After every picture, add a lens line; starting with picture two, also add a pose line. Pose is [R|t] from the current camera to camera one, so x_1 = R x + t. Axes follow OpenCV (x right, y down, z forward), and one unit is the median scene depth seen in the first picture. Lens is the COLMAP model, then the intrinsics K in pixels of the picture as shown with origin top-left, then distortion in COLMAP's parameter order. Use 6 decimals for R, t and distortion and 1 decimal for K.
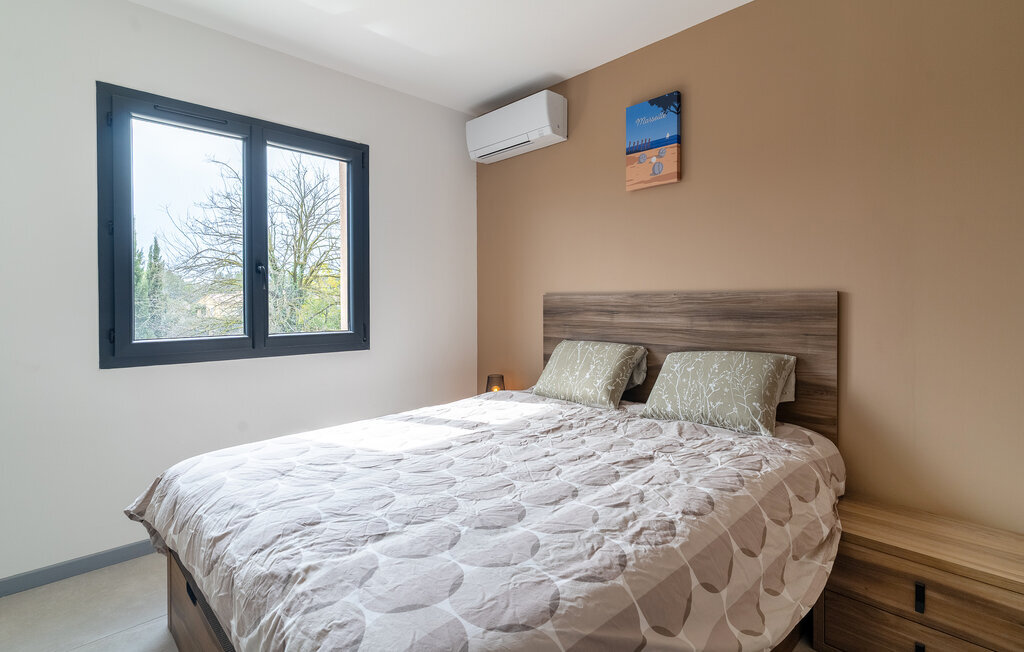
lens RADIAL K [[503.2, 0, 511.3], [0, 503.2, 299.0], [0, 0, 1]] dist [0.002244, 0.000065]
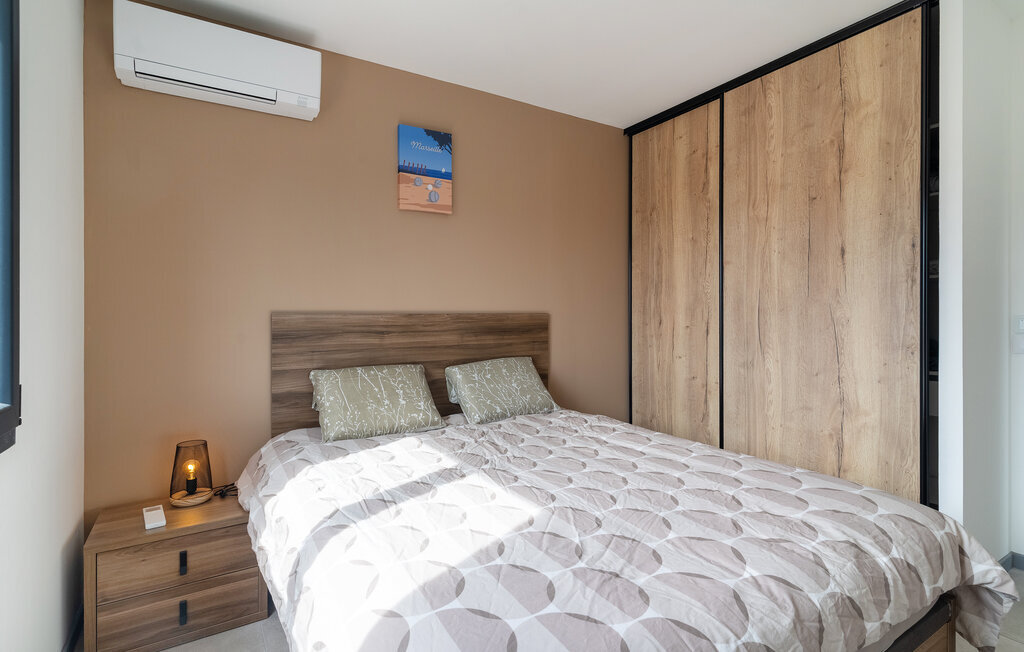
lens RADIAL K [[494.4, 0, 512.5], [0, 494.4, 317.5], [0, 0, 1]] dist [0.000365, 0.000138]
pose [[0.206068, 0.002757, 0.978534, -0.699946], [0.006488, 0.999970, -0.004183, 0.003147], [-0.978516, 0.007211, 0.206044, 0.617287]]
